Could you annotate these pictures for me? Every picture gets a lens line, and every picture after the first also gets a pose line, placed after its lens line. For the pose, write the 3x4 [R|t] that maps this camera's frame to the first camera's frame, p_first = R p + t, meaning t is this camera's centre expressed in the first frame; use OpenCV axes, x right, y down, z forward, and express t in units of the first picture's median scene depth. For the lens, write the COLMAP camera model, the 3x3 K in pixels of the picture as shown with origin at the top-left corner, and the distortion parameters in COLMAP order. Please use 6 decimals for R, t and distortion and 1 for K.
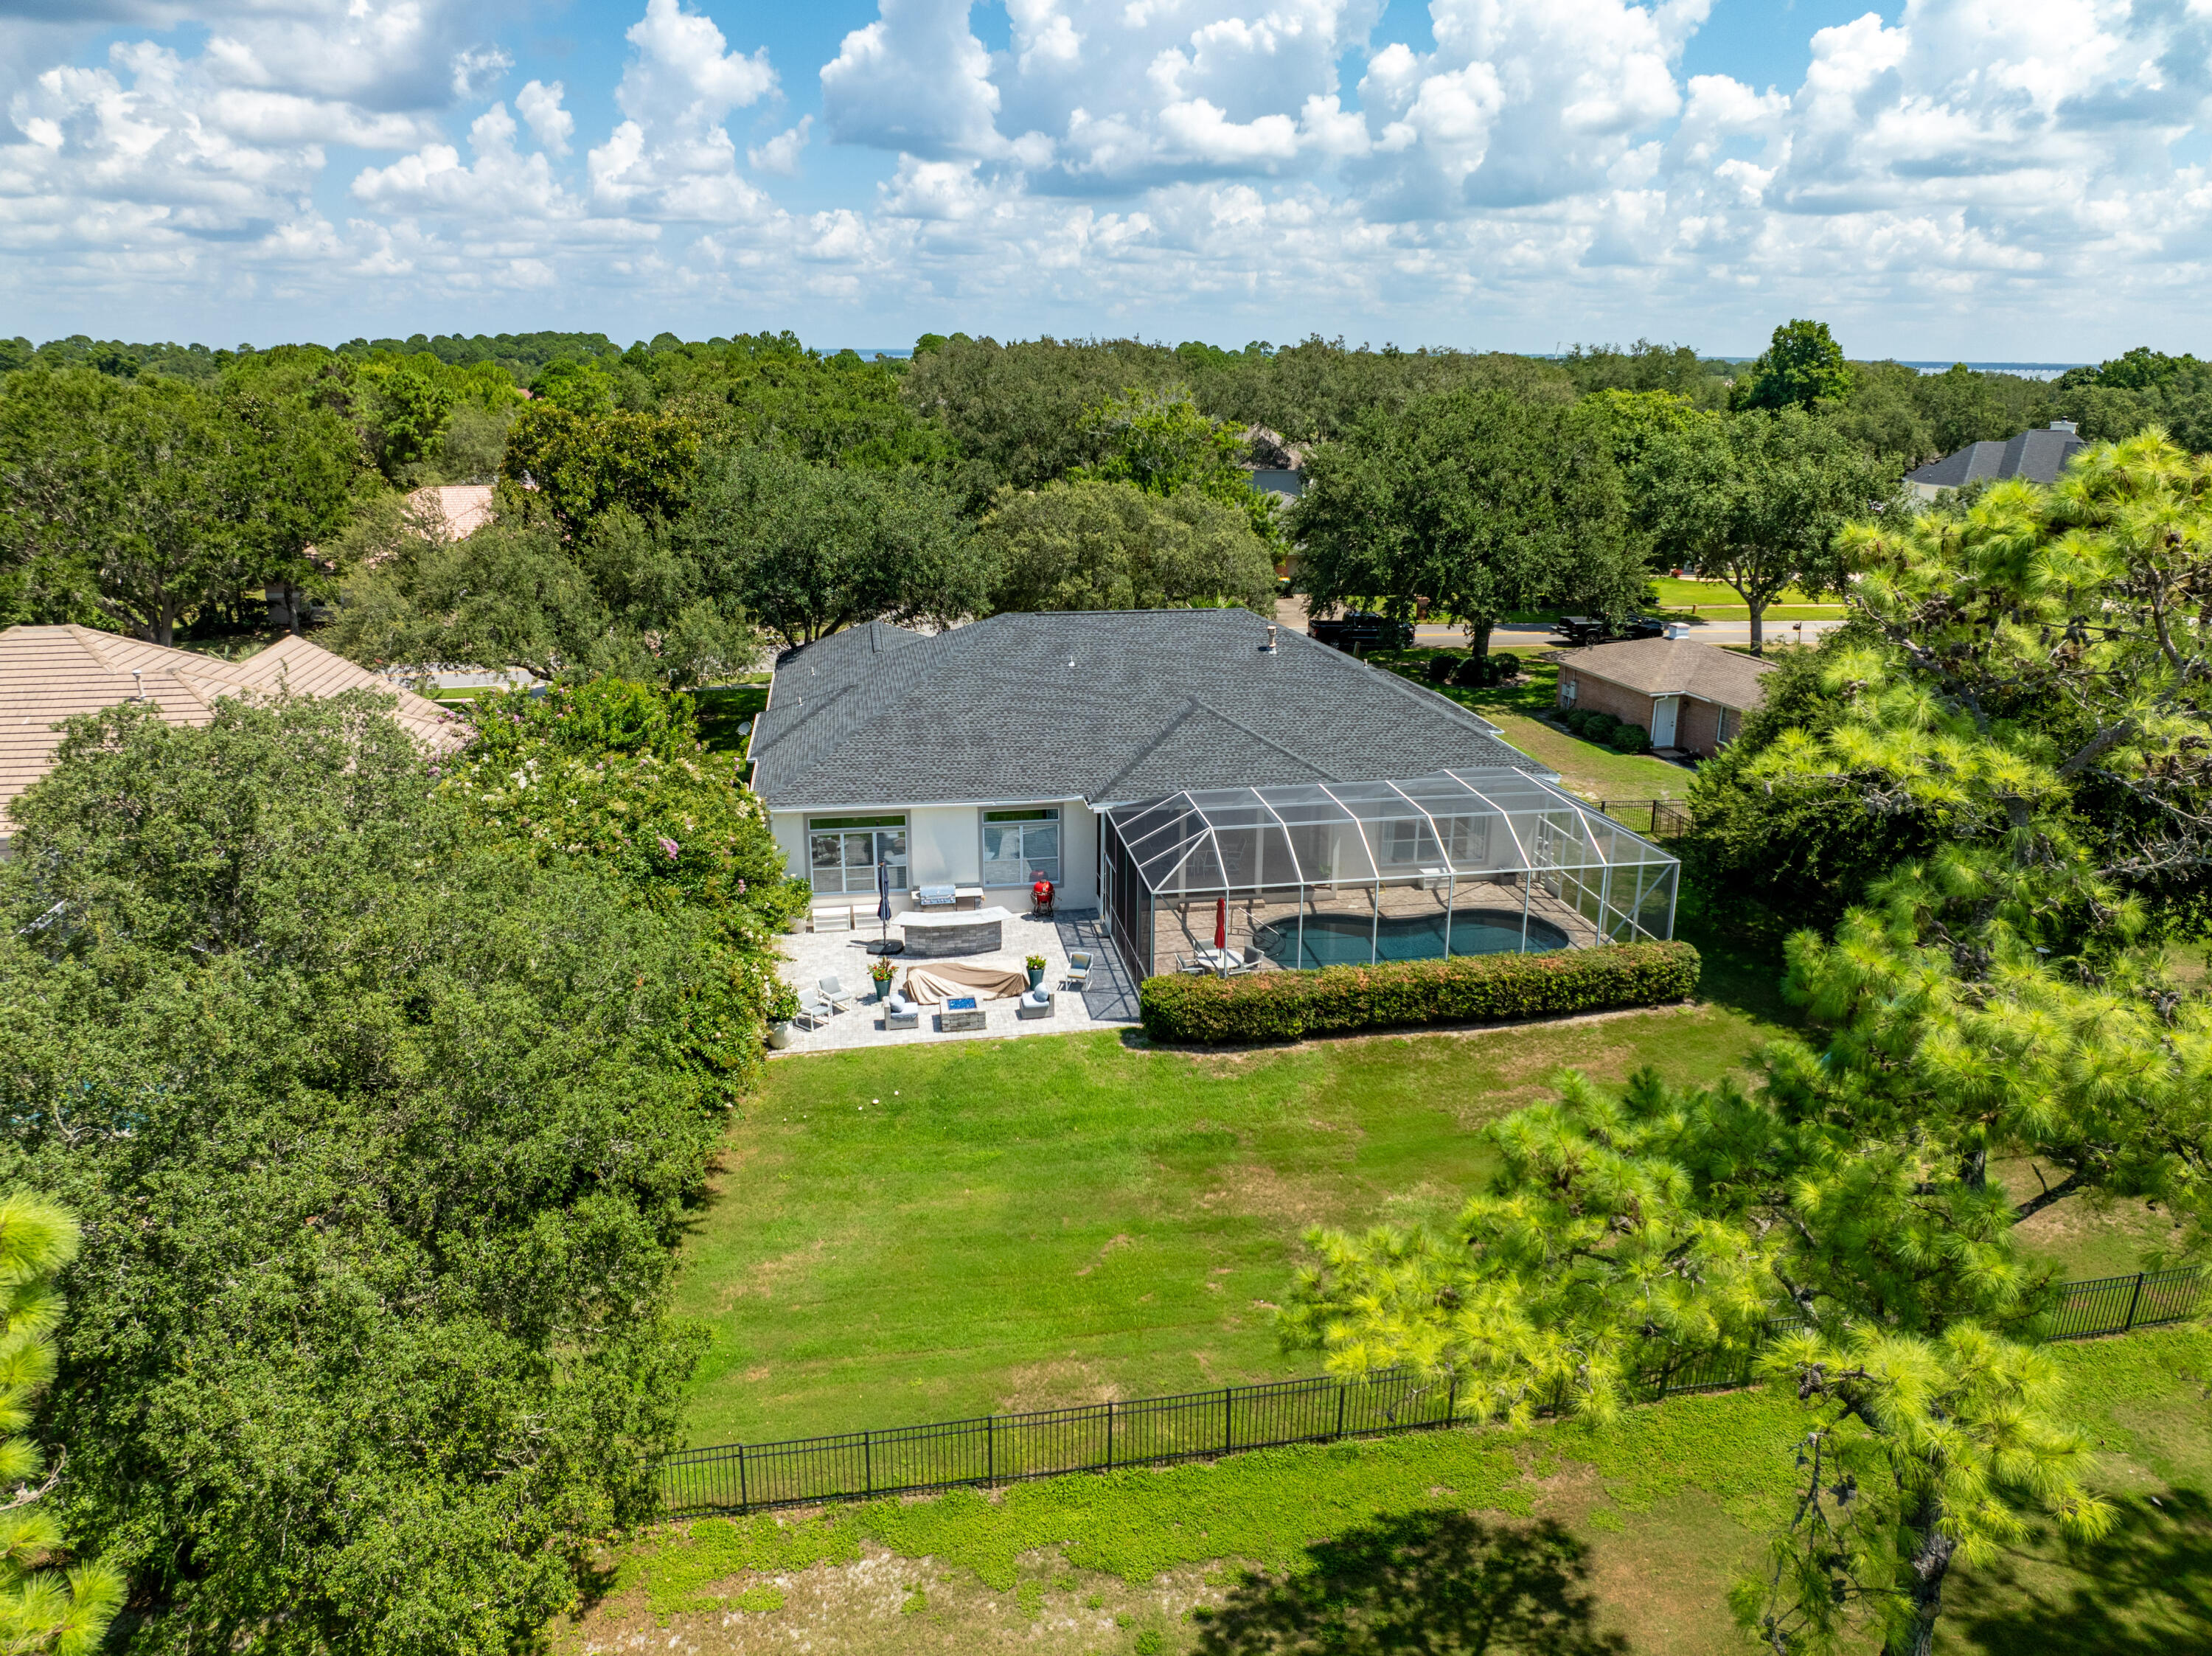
lens RADIAL K [[1559.5, 0, 1111.4], [0, 1559.5, 817.0], [0, 0, 1]] dist [-0.035016, -0.003558]
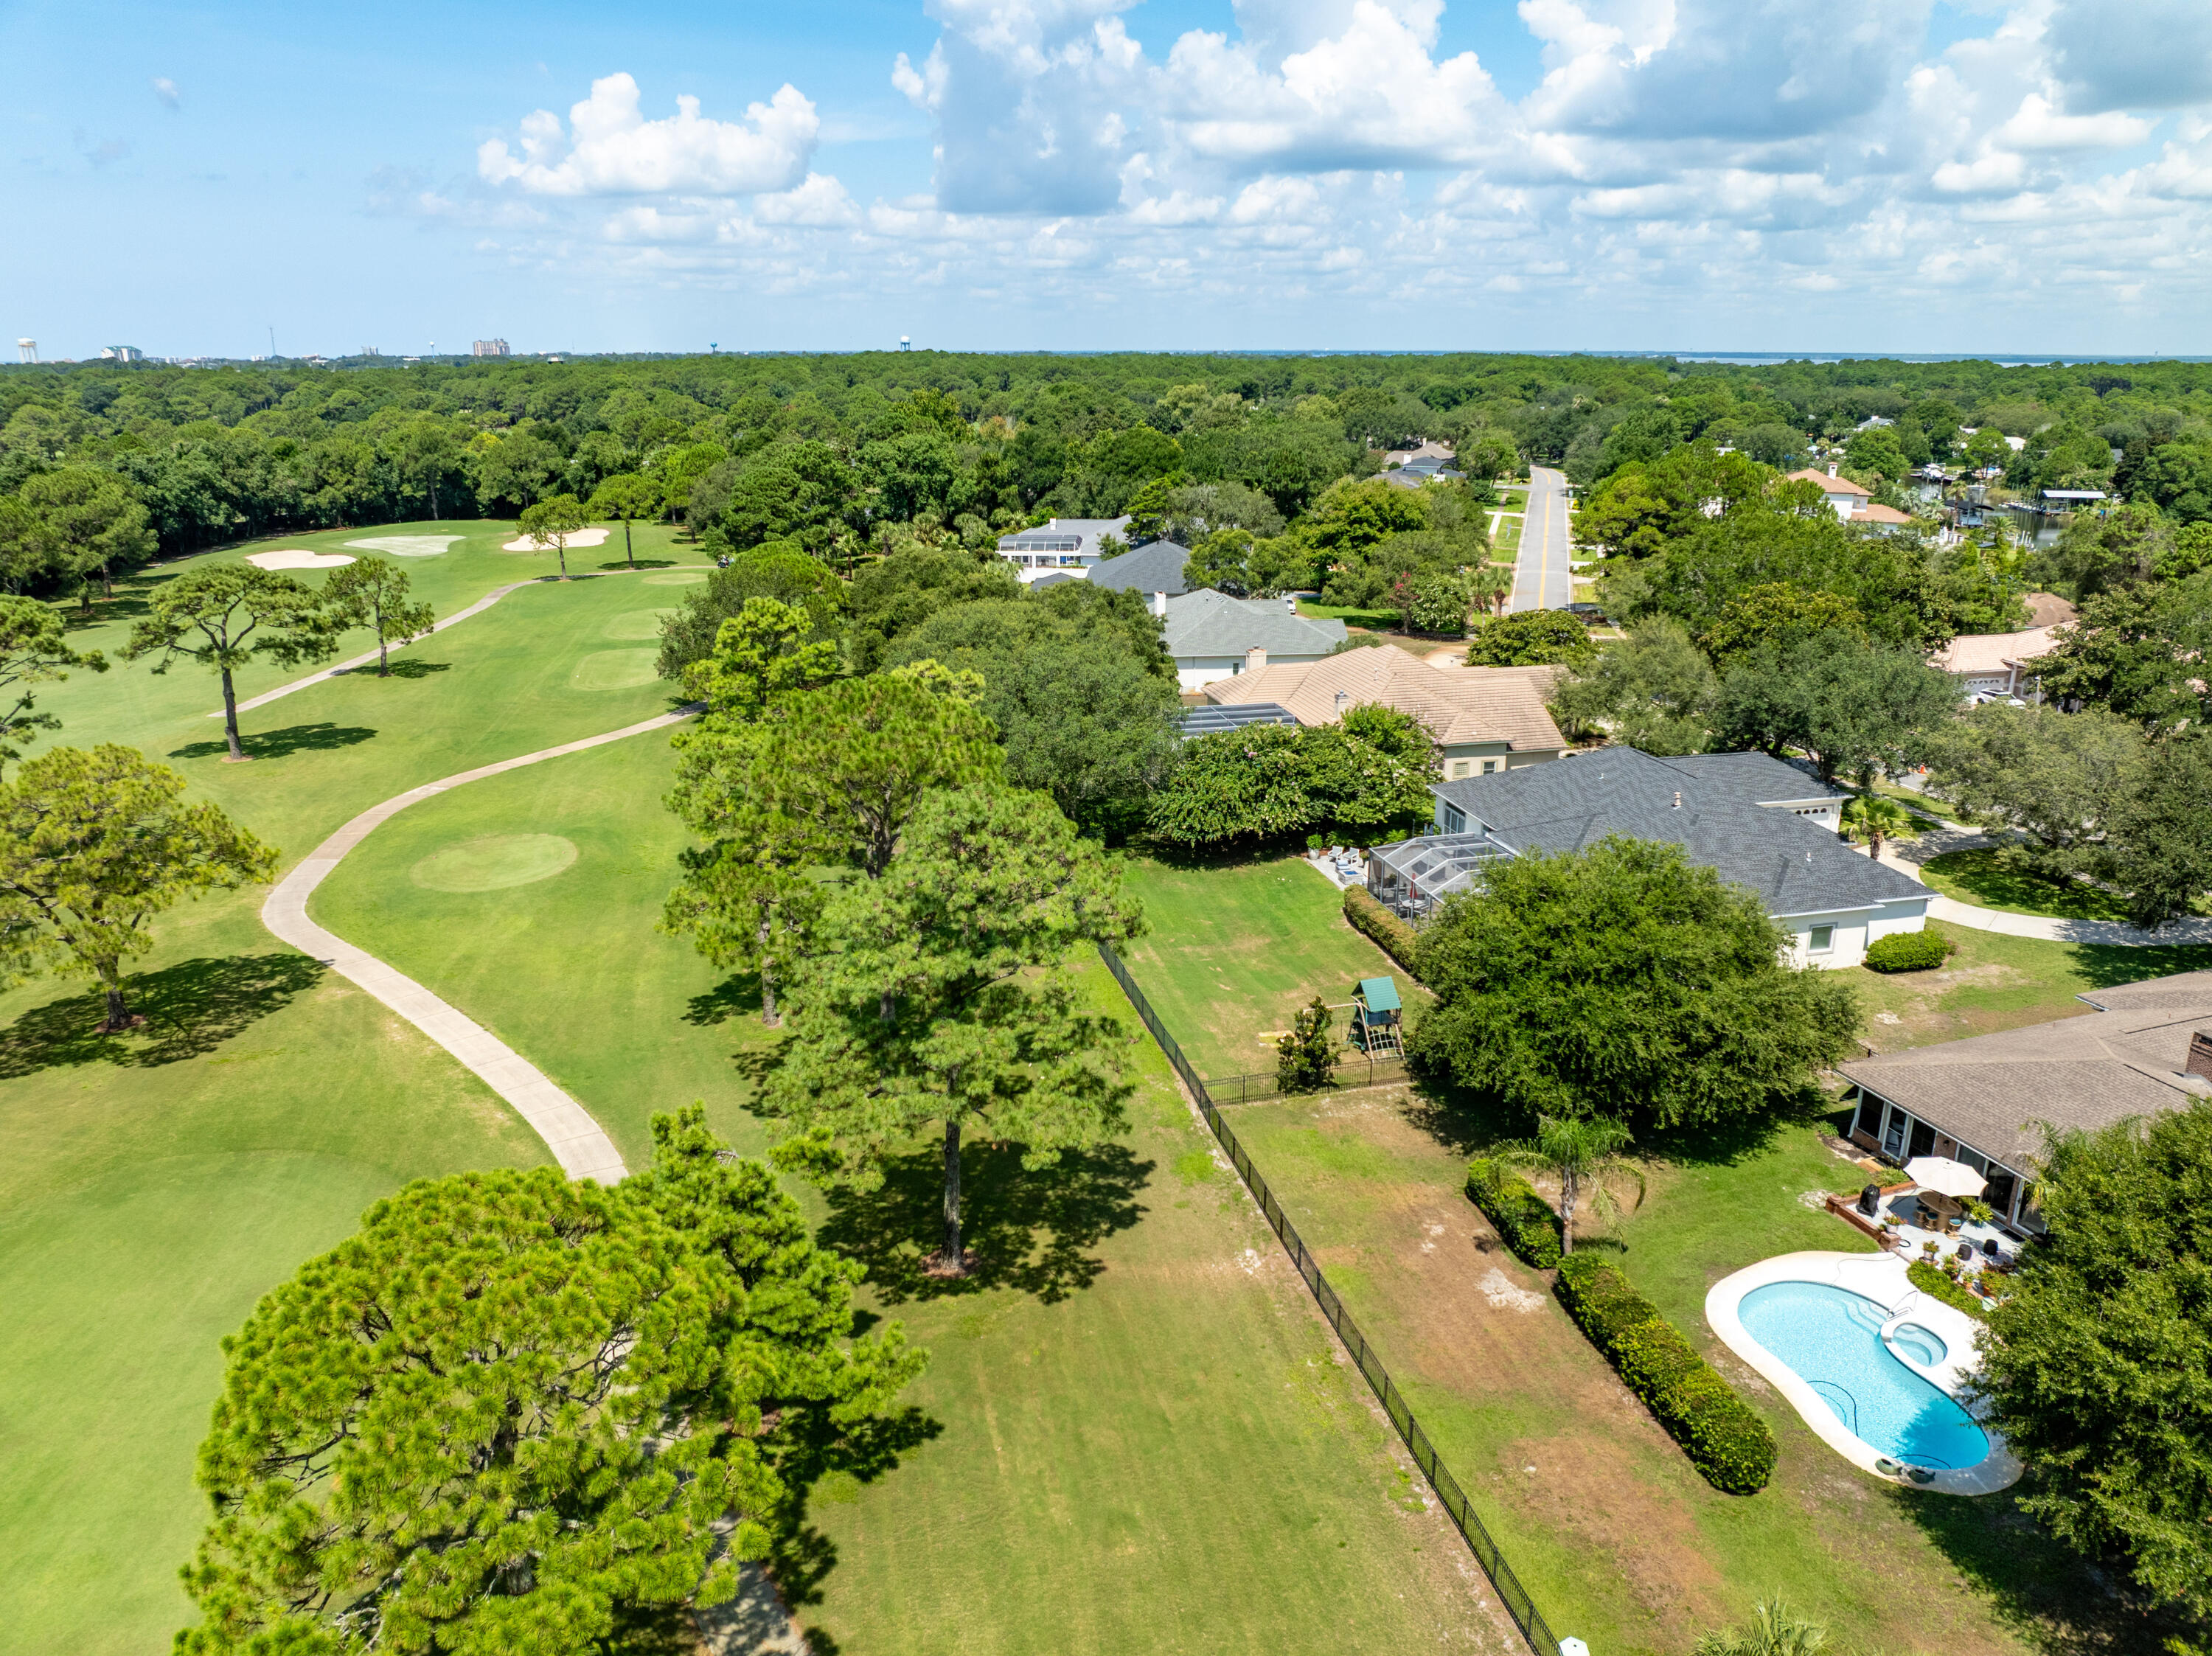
lens RADIAL K [[1559.5, 0, 1111.4], [0, 1559.5, 817.0], [0, 0, 1]] dist [-0.035016, -0.003558]
pose [[0.065740, 0.286583, -0.955797, 1.811711], [-0.281380, 0.924321, 0.257792, -0.397041], [0.957342, 0.251995, 0.141404, 0.274845]]
